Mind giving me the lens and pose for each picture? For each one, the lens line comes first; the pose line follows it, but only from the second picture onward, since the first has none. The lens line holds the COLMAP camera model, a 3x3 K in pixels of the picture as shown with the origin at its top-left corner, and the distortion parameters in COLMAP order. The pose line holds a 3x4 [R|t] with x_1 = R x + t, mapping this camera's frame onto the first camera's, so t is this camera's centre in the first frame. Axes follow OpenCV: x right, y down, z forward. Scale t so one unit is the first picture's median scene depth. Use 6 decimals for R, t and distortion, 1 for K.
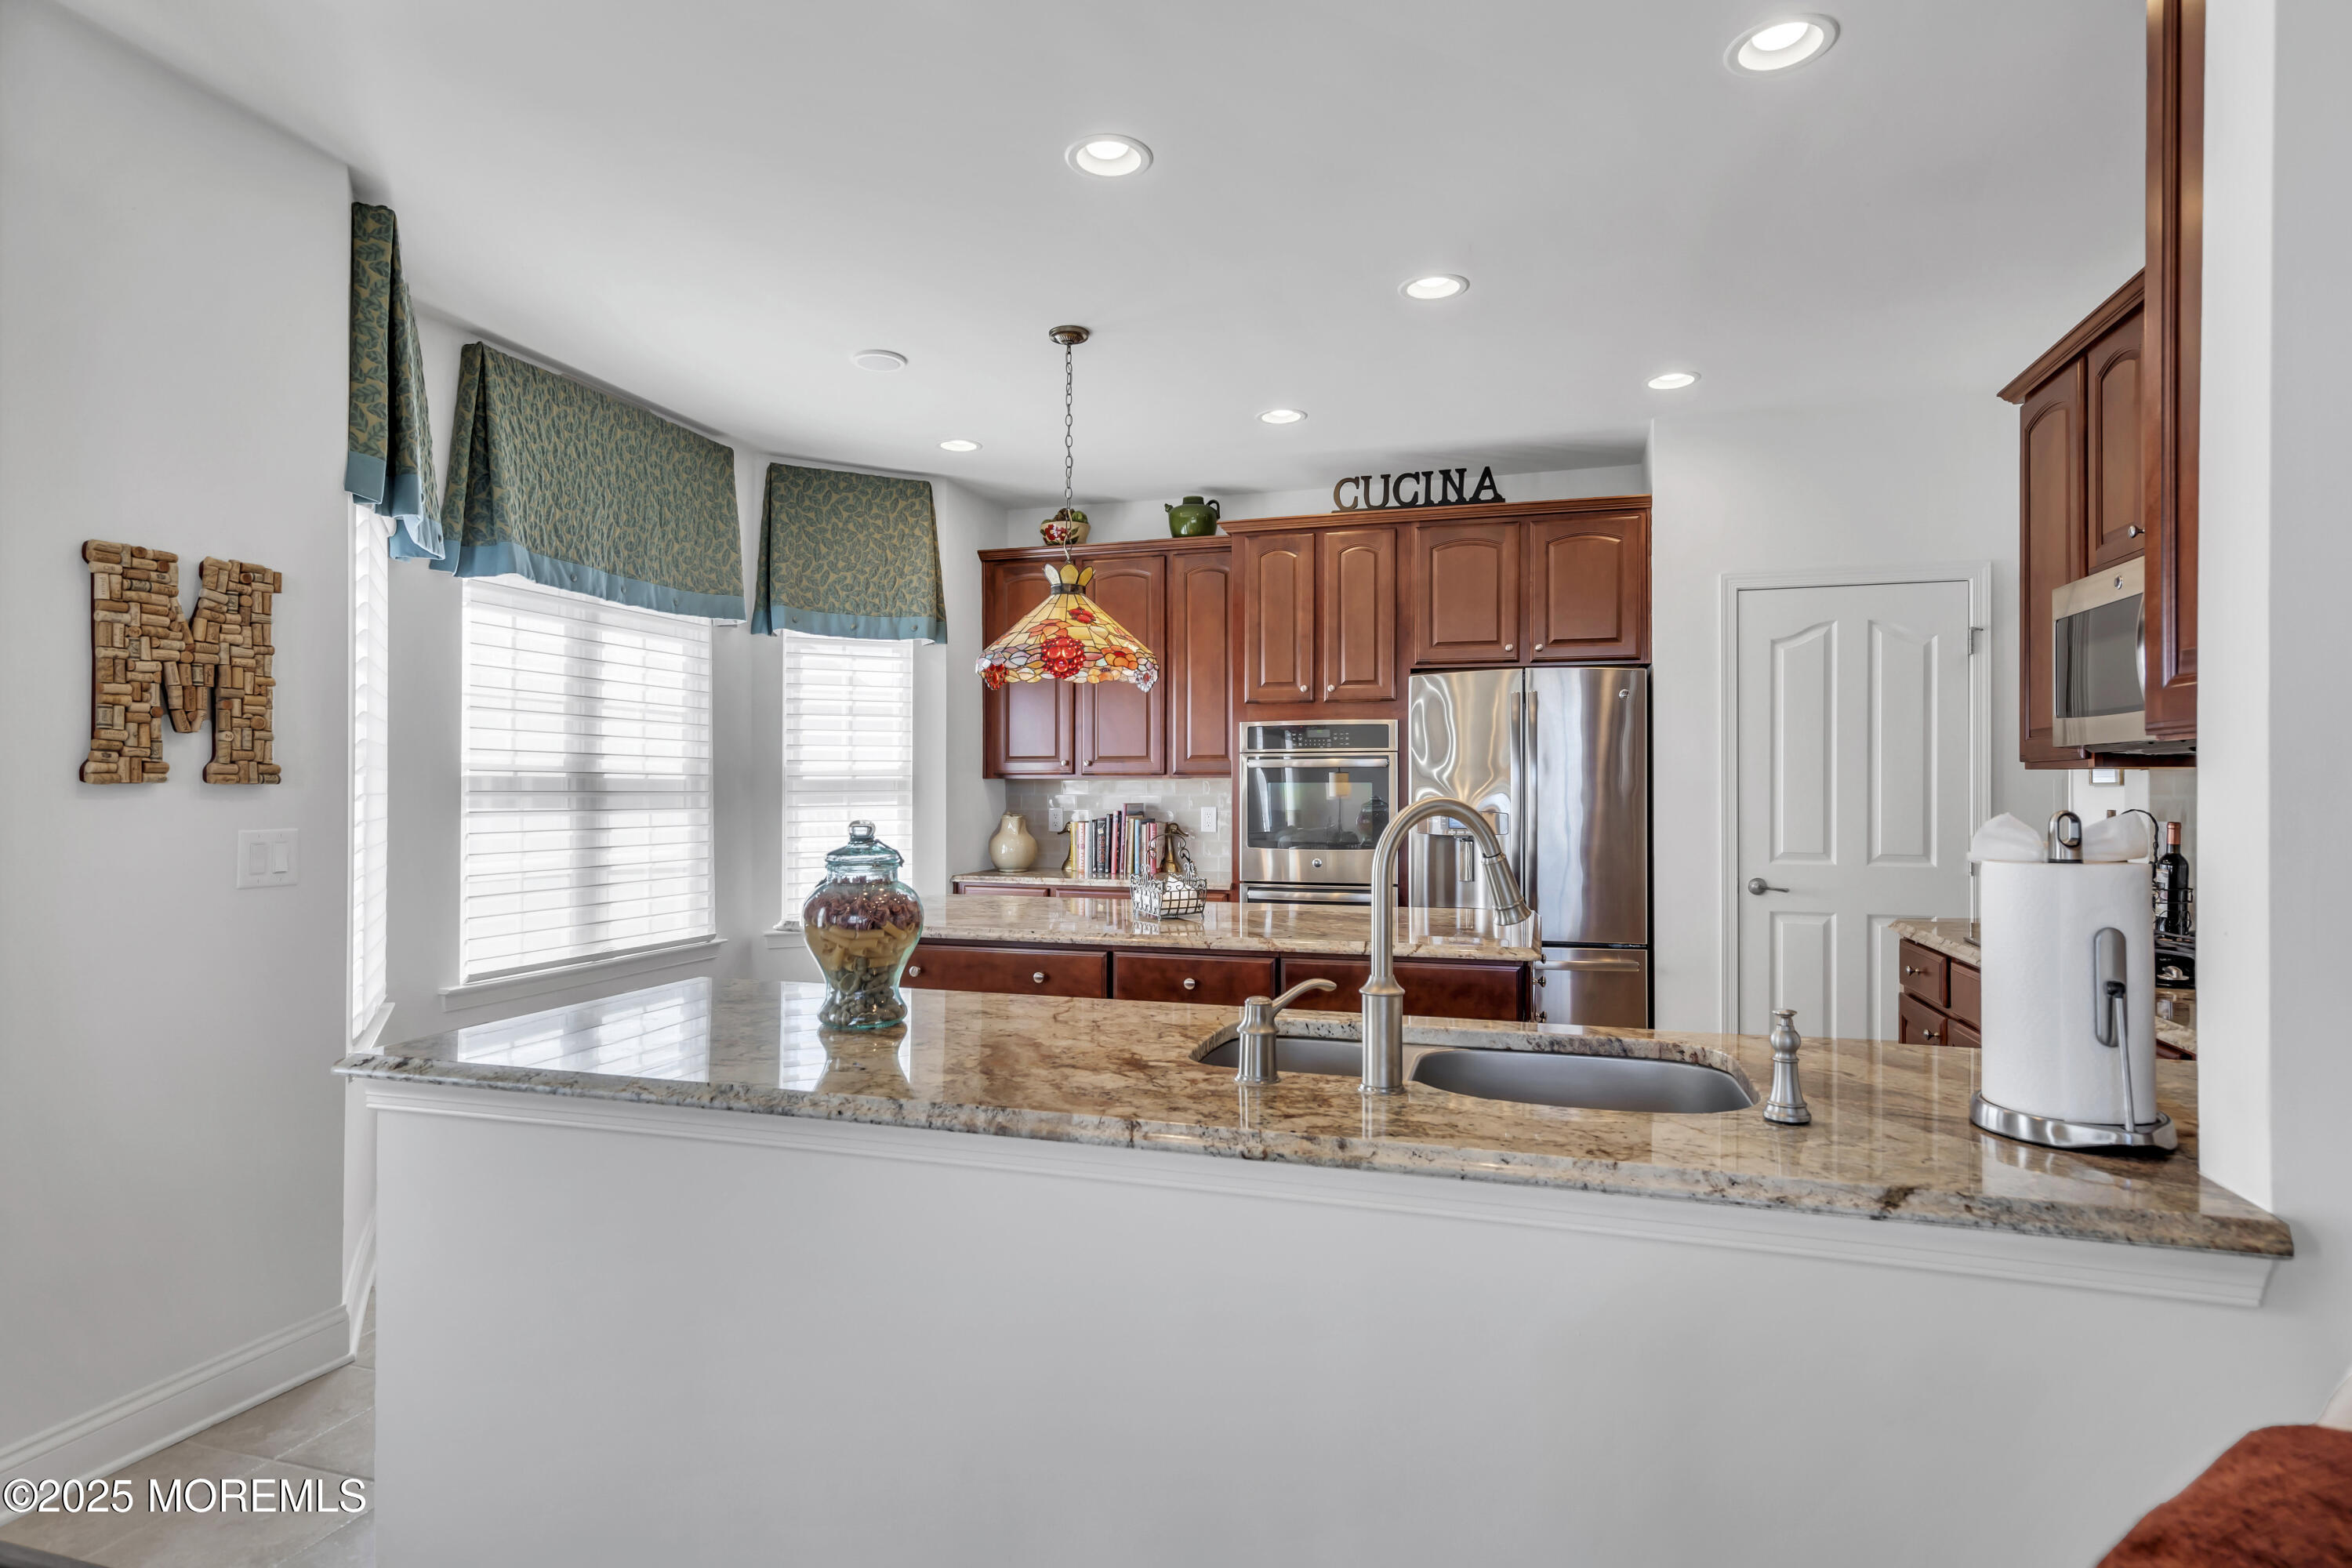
lens RADIAL K [[1205.6, 0, 1176.0], [0, 1205.6, 784.0], [0, 0, 1]] dist [-0.001104, -0.000232]
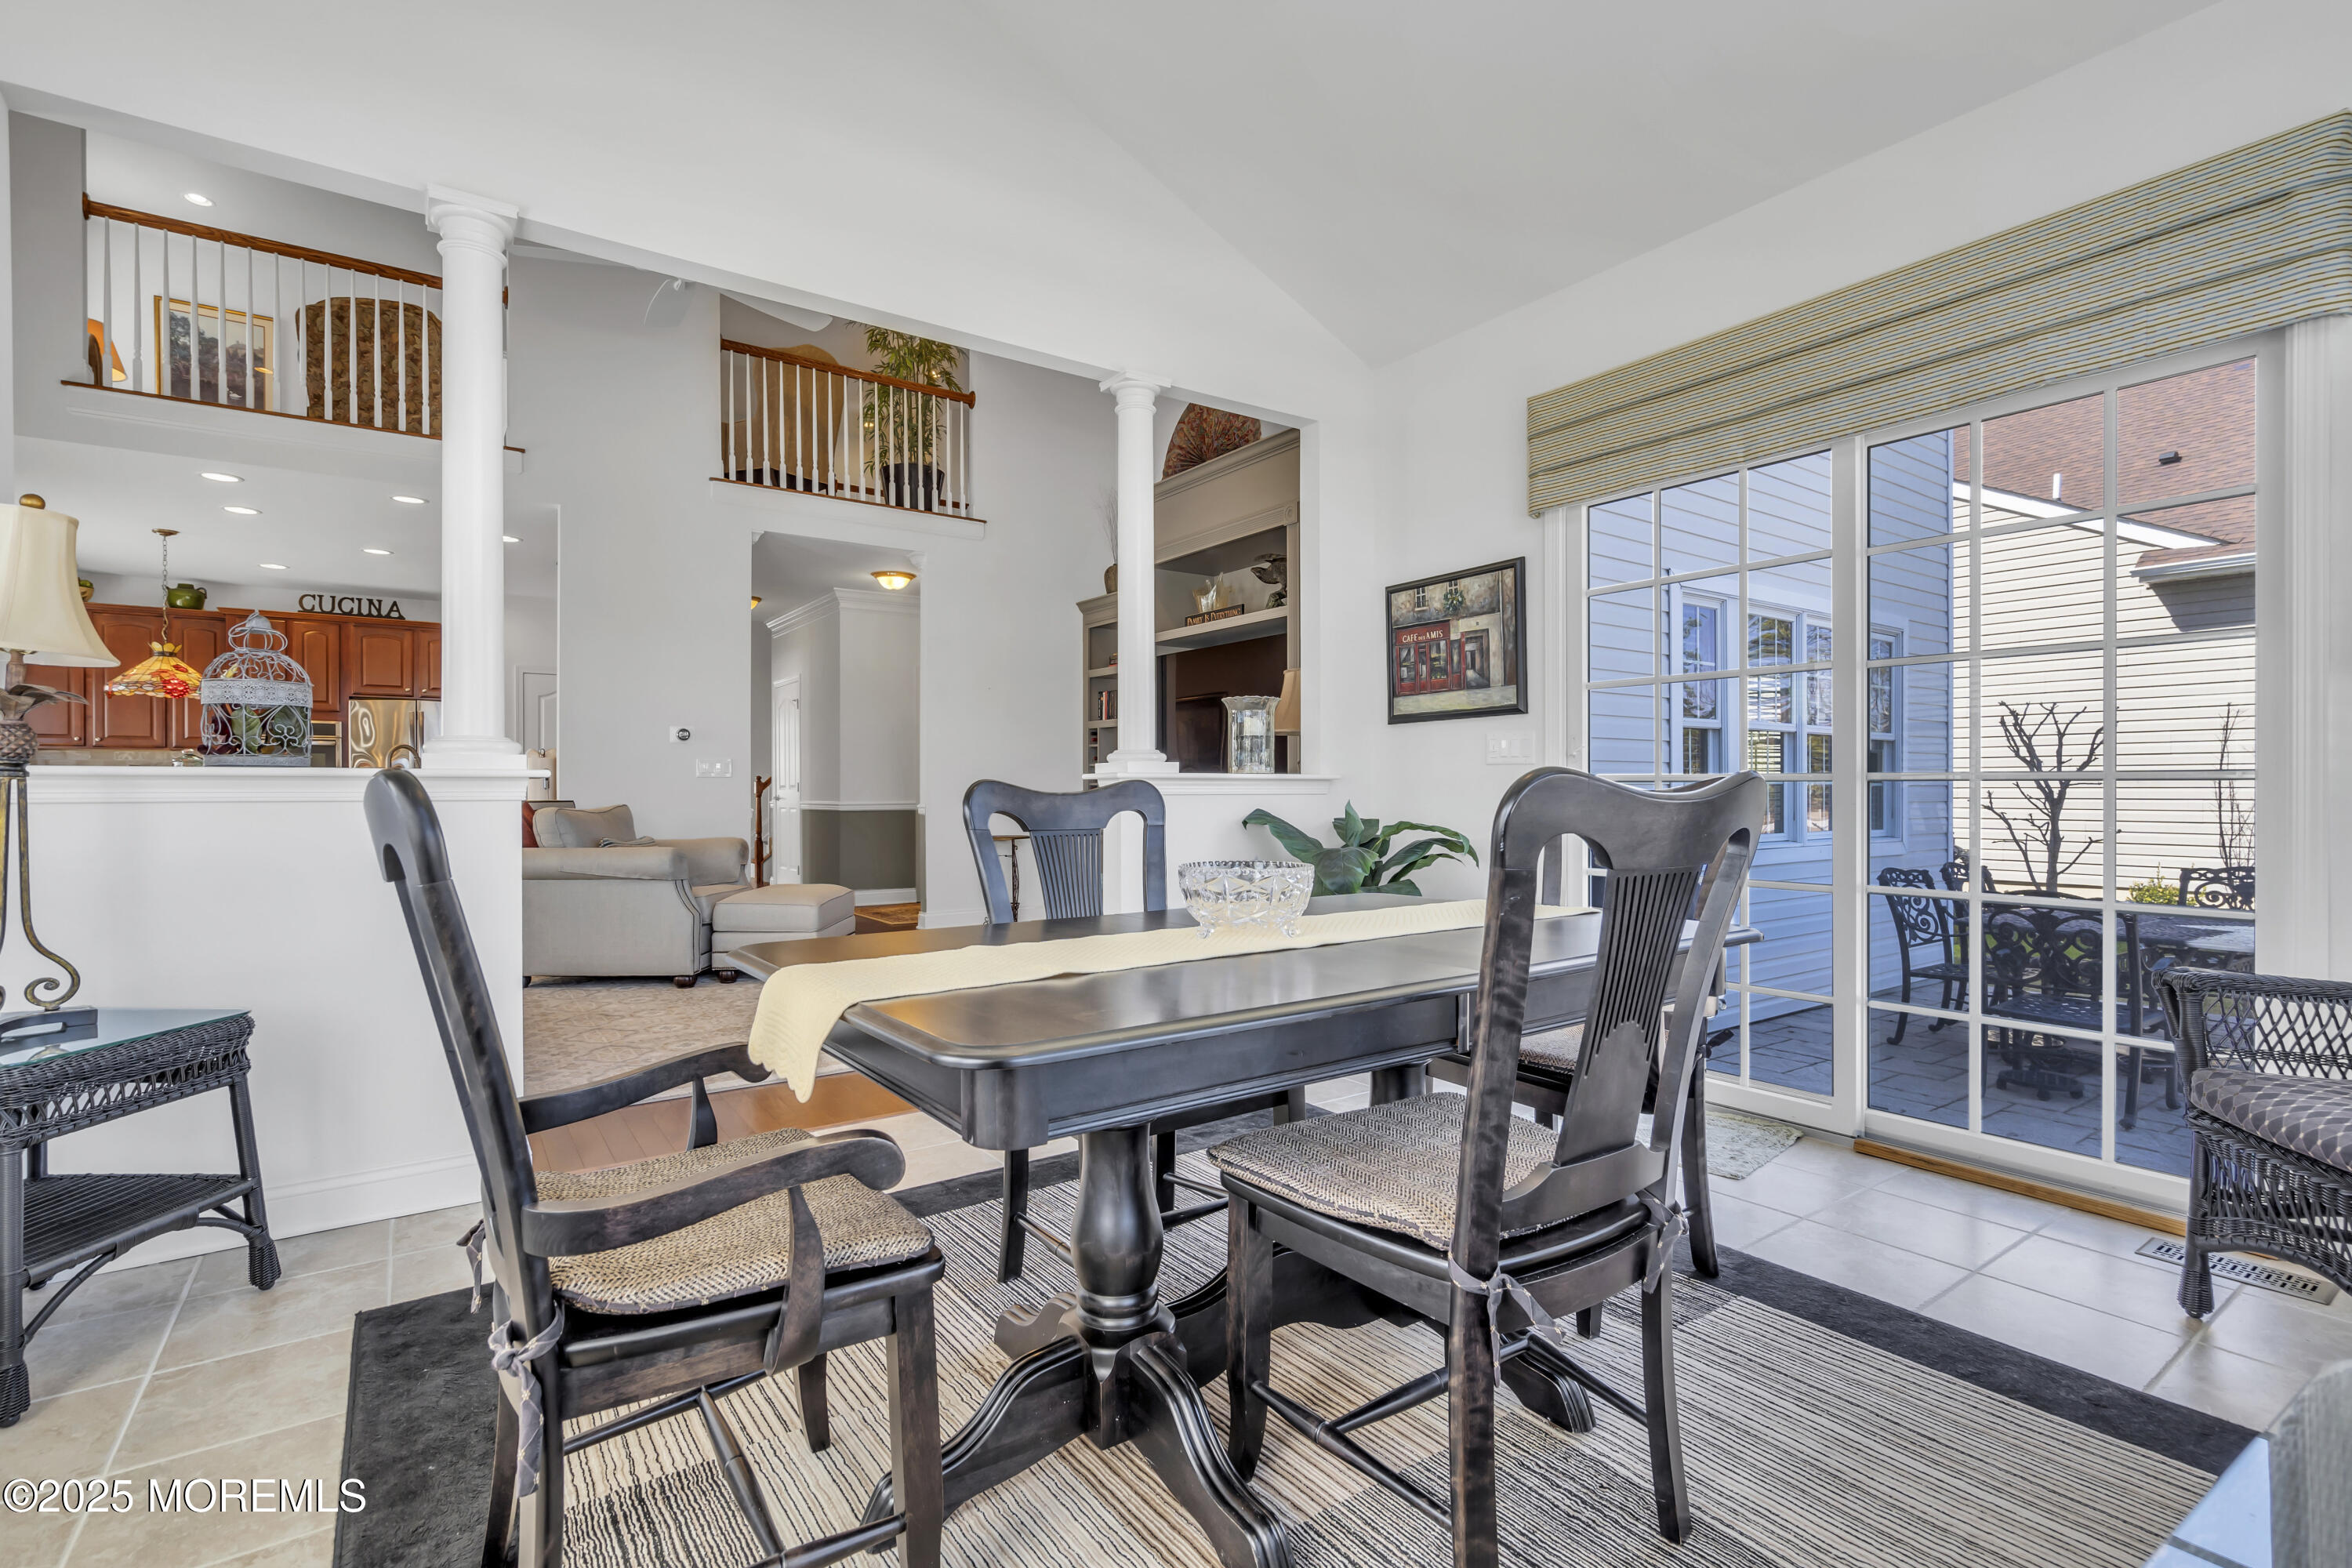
lens RADIAL K [[1074.3, 0, 1176.0], [0, 1074.3, 784.0], [0, 0, 1]] dist [0.001137, 0.000227]
pose [[0.606223, 0.000836, 0.795294, -0.393330], [-0.002411, 0.999997, 0.000787, 0.045035], [-0.795291, -0.002395, 0.606223, -1.174541]]
